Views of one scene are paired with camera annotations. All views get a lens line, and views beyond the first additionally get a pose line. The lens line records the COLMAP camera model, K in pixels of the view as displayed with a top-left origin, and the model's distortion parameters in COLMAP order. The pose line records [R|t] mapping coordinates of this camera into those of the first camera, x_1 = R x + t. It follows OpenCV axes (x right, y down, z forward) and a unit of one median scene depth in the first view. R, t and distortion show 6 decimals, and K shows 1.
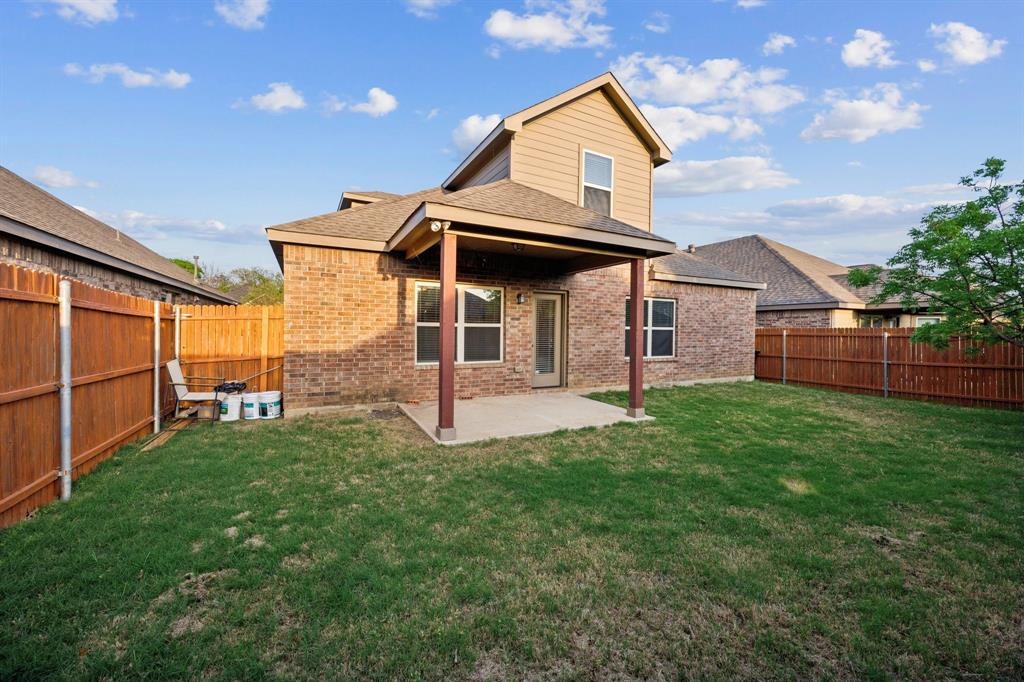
lens RADIAL K [[390.8, 0, 501.5], [0, 390.8, 336.1], [0, 0, 1]] dist [-0.000609, -0.000353]
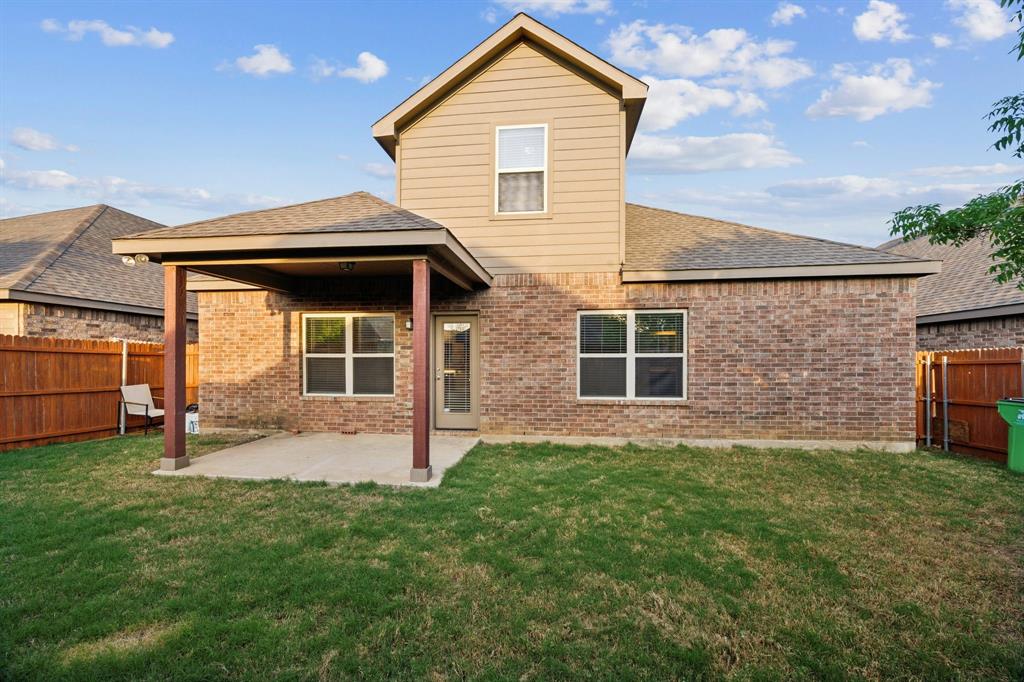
lens RADIAL K [[390.8, 0, 520.3], [0, 390.8, 362.9], [0, 0, 1]] dist [-0.000609, -0.000353]
pose [[0.832495, -0.008405, -0.553969, 0.770120], [0.000729, 0.999901, -0.014075, 0.003195], [0.554033, 0.011313, 0.832418, 0.435308]]
